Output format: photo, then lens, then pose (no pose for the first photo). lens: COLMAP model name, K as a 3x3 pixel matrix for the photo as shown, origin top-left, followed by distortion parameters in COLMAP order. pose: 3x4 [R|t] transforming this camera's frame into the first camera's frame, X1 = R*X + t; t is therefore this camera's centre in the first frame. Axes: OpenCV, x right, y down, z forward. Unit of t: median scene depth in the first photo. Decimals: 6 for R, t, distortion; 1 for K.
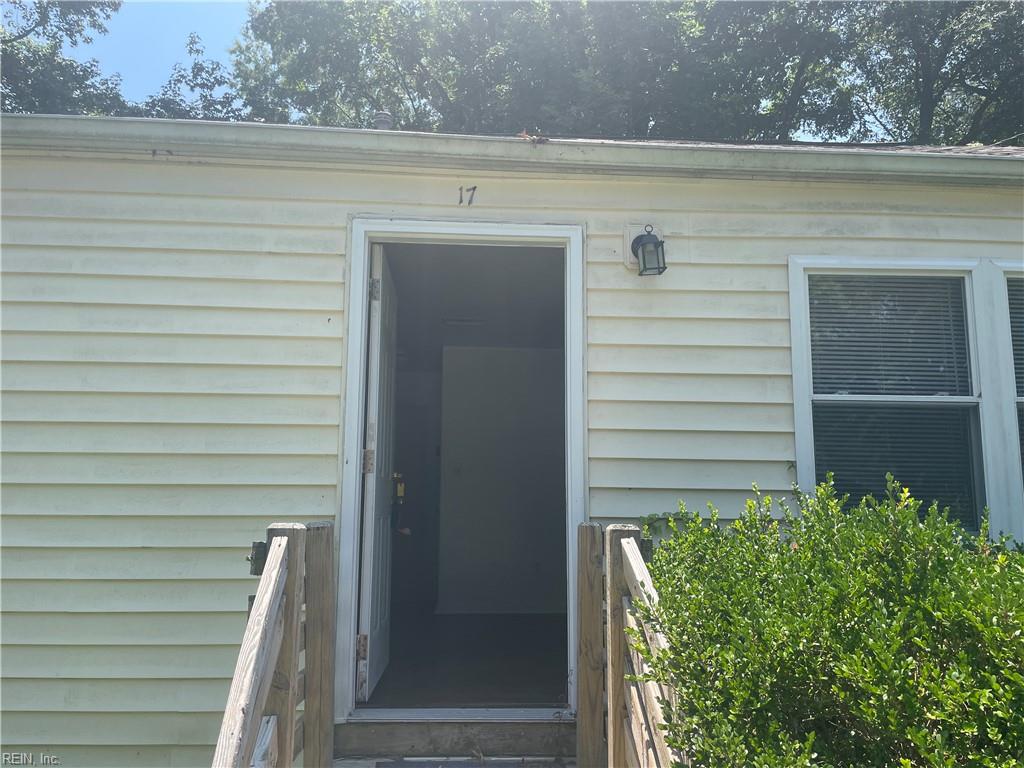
lens RADIAL K [[770.6, 0, 509.3], [0, 770.6, 388.4], [0, 0, 1]] dist [0.037309, -0.029366]
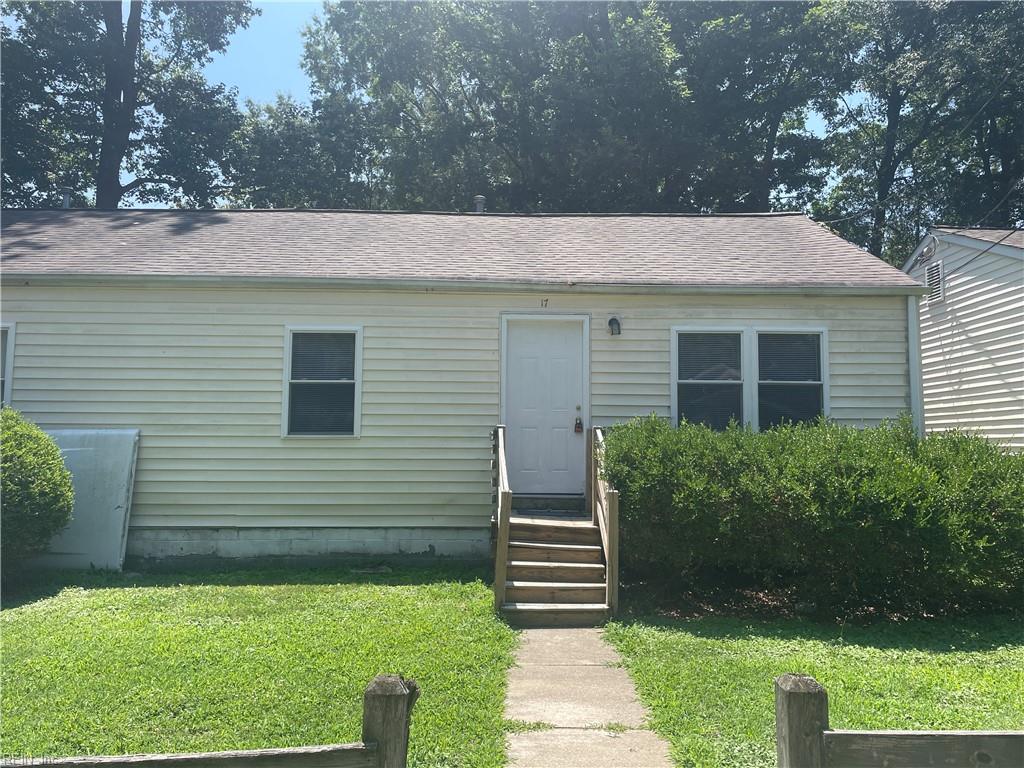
lens RADIAL K [[770.6, 0, 513.7], [0, 770.6, 382.7], [0, 0, 1]] dist [0.037309, -0.029366]
pose [[0.998805, -0.003722, -0.048722, -0.032976], [0.007204, 0.997415, 0.071497, -0.169149], [0.048330, -0.071762, 0.996250, -1.578298]]
